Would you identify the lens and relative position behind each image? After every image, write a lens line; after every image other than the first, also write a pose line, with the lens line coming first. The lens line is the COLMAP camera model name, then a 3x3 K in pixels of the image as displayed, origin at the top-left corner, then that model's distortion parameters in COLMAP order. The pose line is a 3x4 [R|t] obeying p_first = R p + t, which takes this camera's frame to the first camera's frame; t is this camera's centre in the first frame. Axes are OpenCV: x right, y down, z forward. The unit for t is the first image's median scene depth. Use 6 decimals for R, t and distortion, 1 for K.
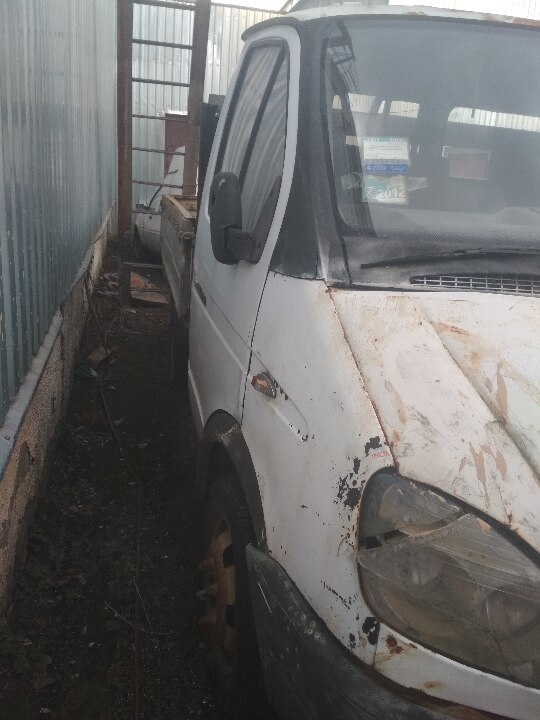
lens RADIAL K [[642.2, 0, 265.7], [0, 642.2, 366.0], [0, 0, 1]] dist [0.093172, -0.194342]
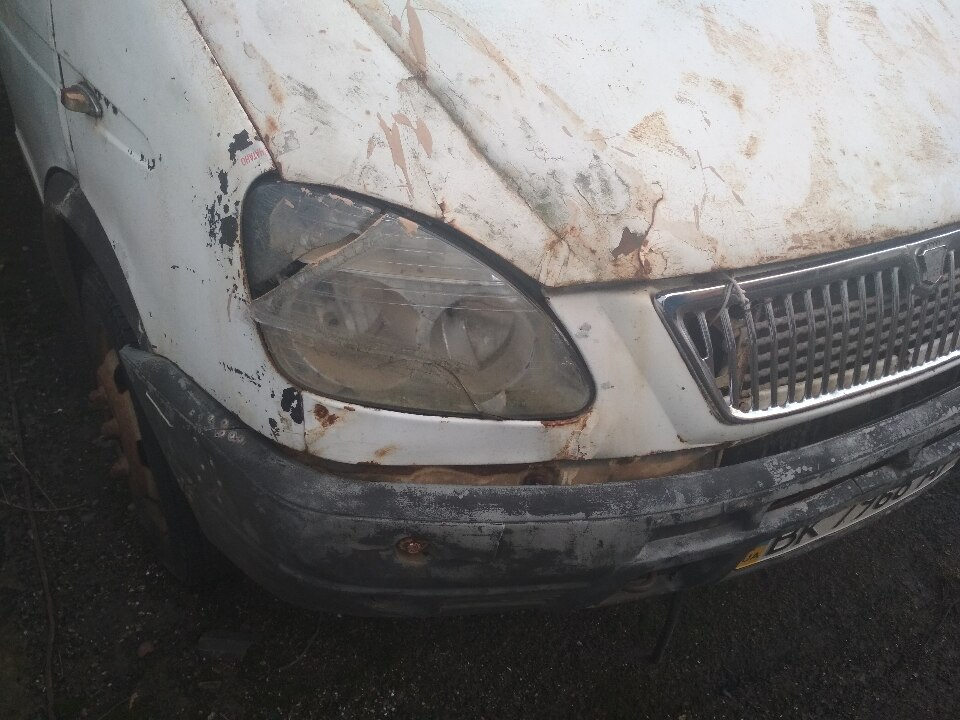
lens RADIAL K [[856.3, 0, 479.0], [0, 856.3, 361.8], [0, 0, 1]] dist [0.093172, -0.194342]
pose [[0.943674, -0.231409, 0.236495, 0.136122], [0.158641, 0.943674, 0.290365, 0.112968], [-0.290367, -0.236492, 0.927232, 0.068161]]
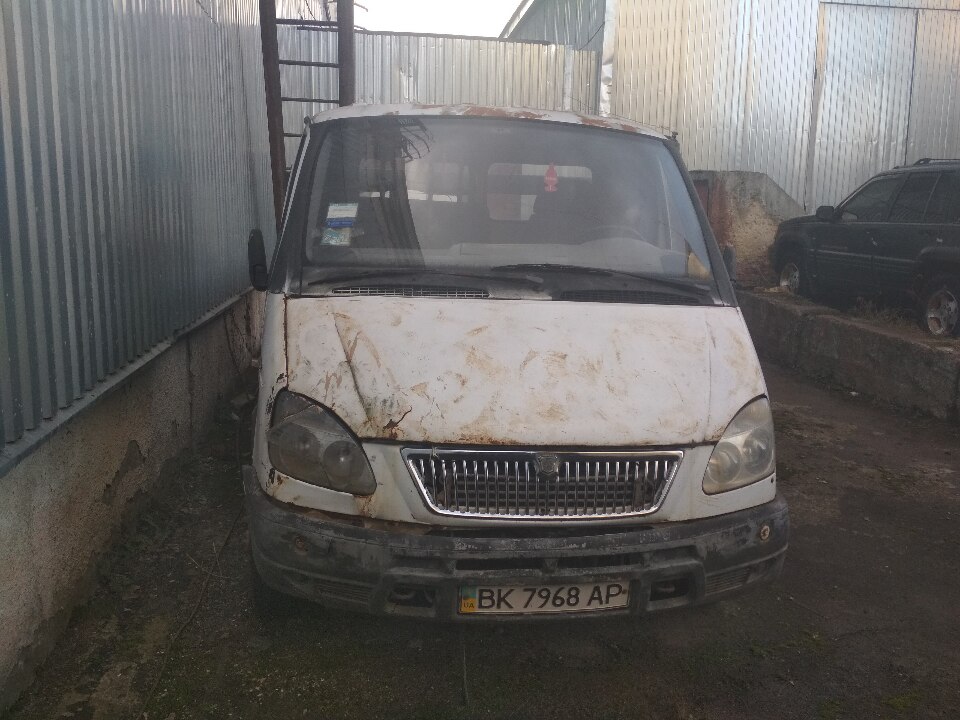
lens RADIAL K [[856.3, 0, 476.0], [0, 856.3, 354.5], [0, 0, 1]] dist [0.093172, -0.194342]
pose [[0.996000, -0.040916, -0.079434, 0.892543], [0.030795, 0.991717, -0.124699, 0.369809], [0.083878, 0.121755, 0.989010, -1.315843]]
